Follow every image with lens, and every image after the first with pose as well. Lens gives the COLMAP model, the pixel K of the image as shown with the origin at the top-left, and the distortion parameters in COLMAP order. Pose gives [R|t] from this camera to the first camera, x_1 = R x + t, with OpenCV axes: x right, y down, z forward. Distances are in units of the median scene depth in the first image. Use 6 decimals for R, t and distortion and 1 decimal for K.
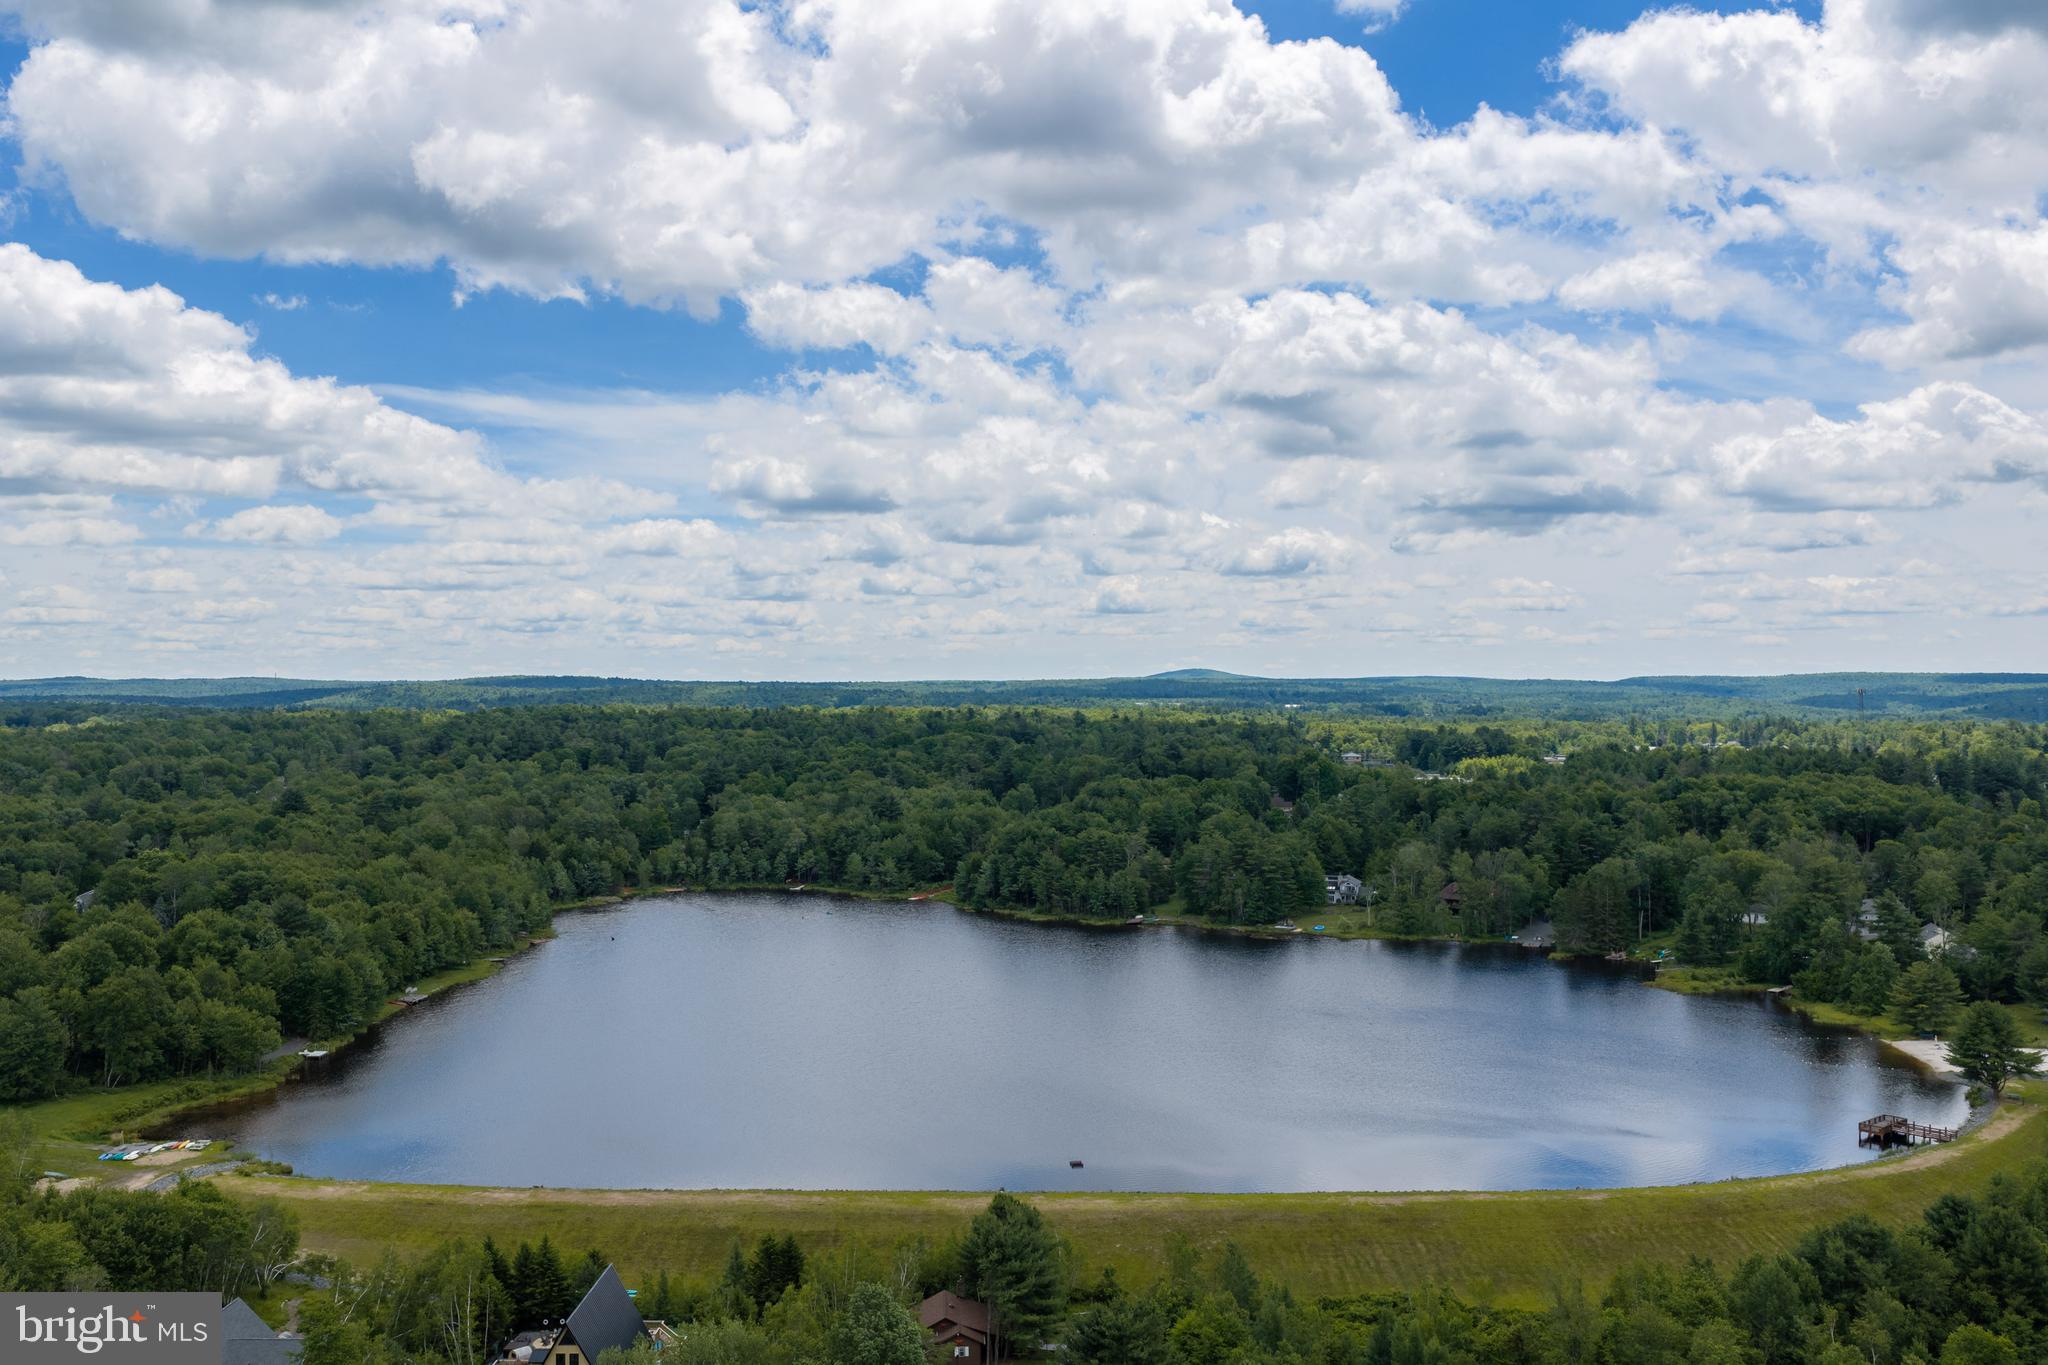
lens RADIAL K [[1724.2, 0, 1024.0], [0, 1724.2, 682.5], [0, 0, 1]] dist [0.048329, -0.123552]
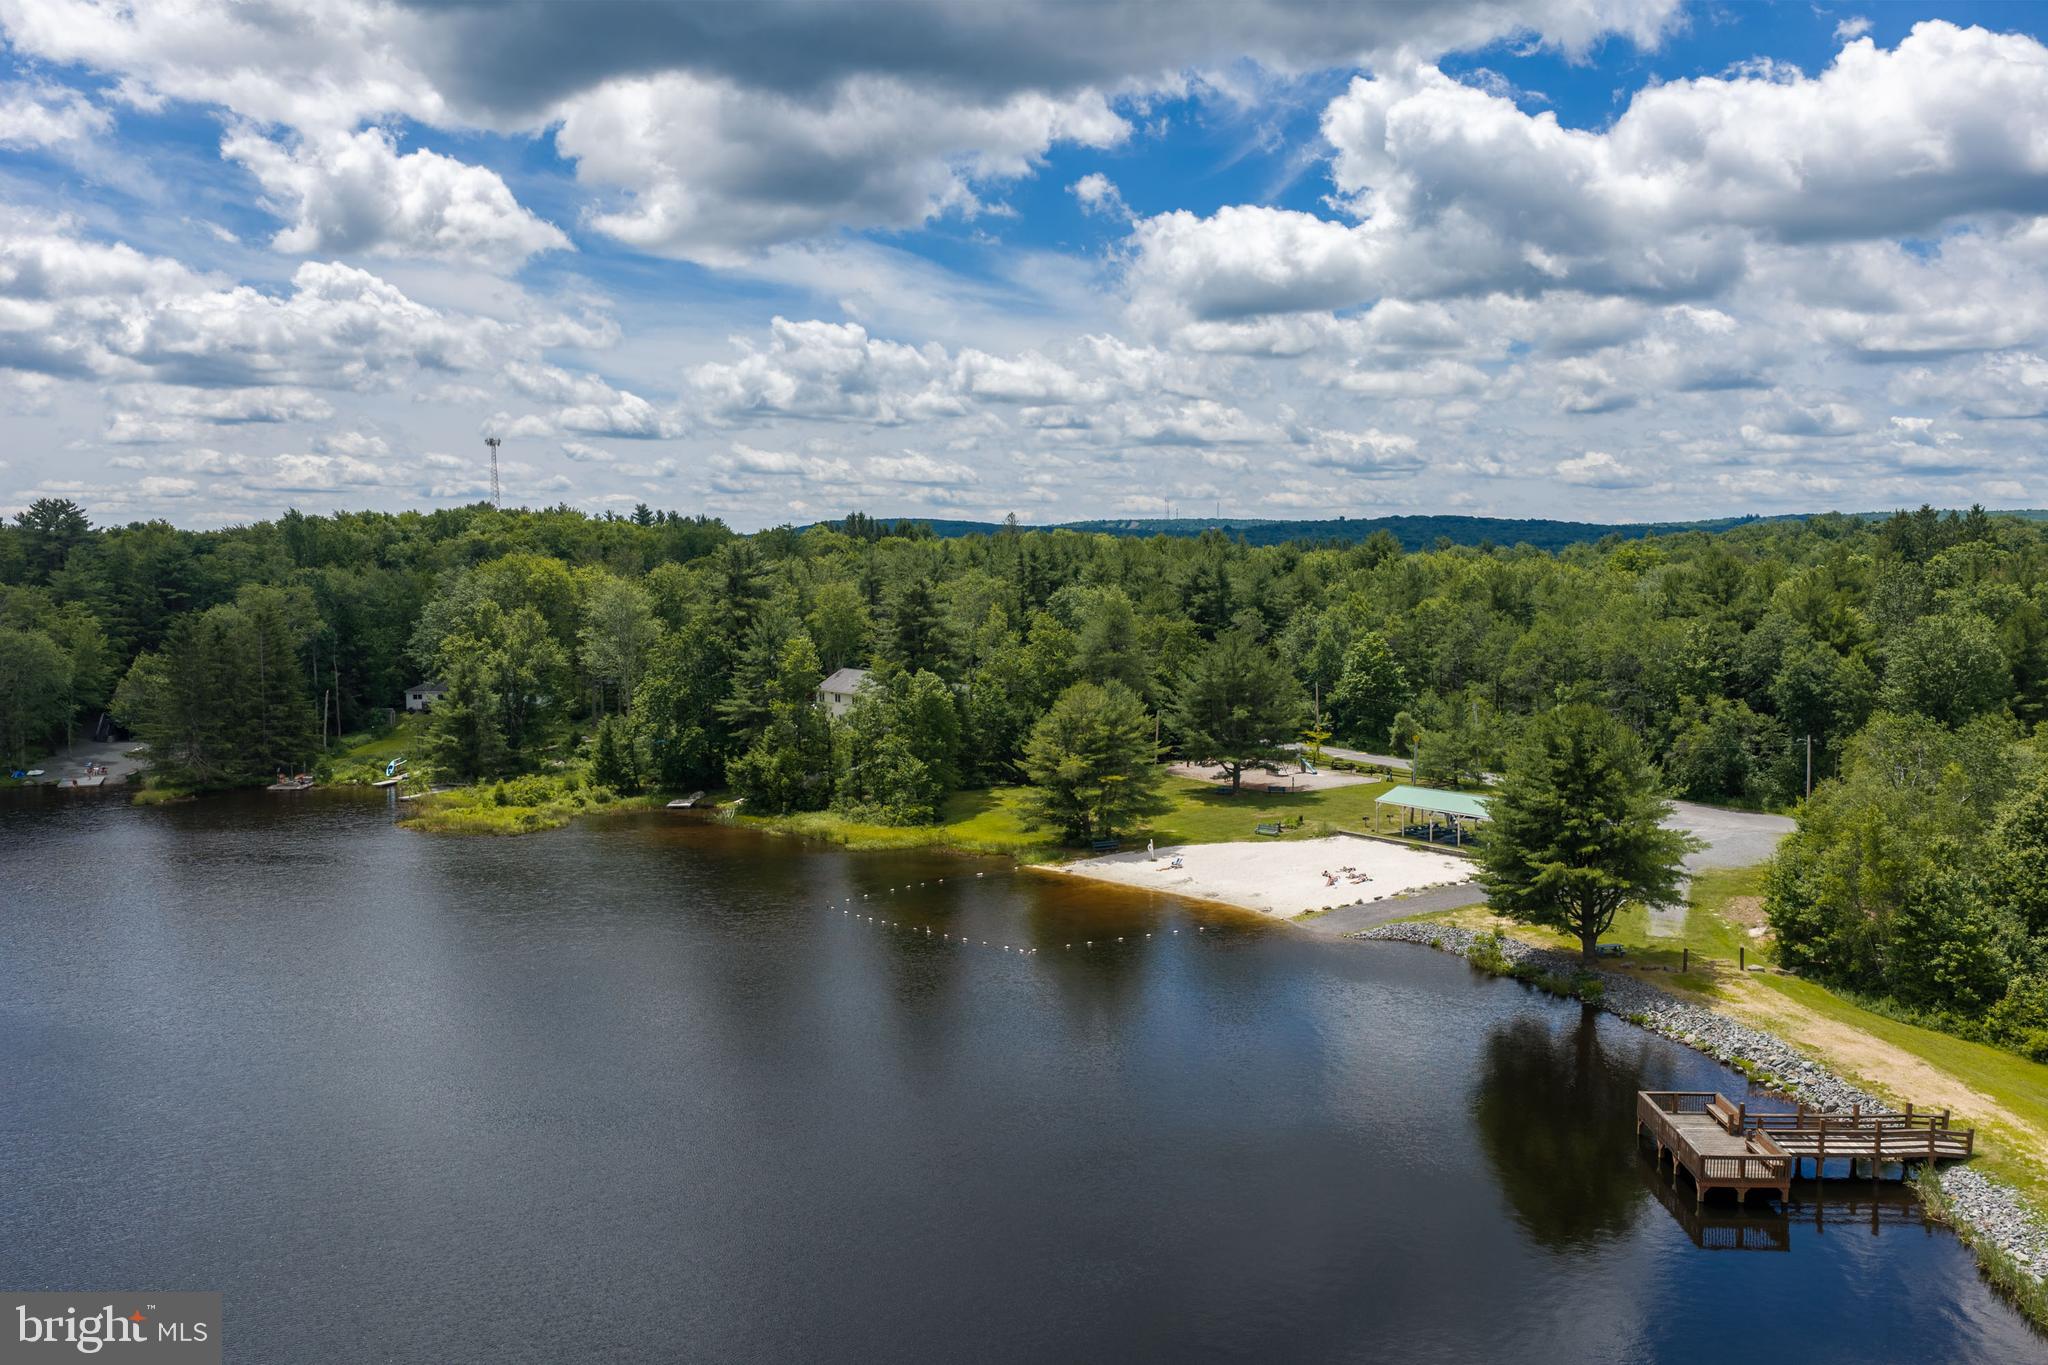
lens RADIAL K [[1724.2, 0, 1024.0], [0, 1724.2, 682.5], [0, 0, 1]] dist [0.048329, -0.123552]
pose [[0.658691, -0.037989, 0.751454, 0.122454], [-0.005816, 0.998438, 0.055573, 0.102411], [-0.752391, -0.040976, 0.657441, 0.539771]]
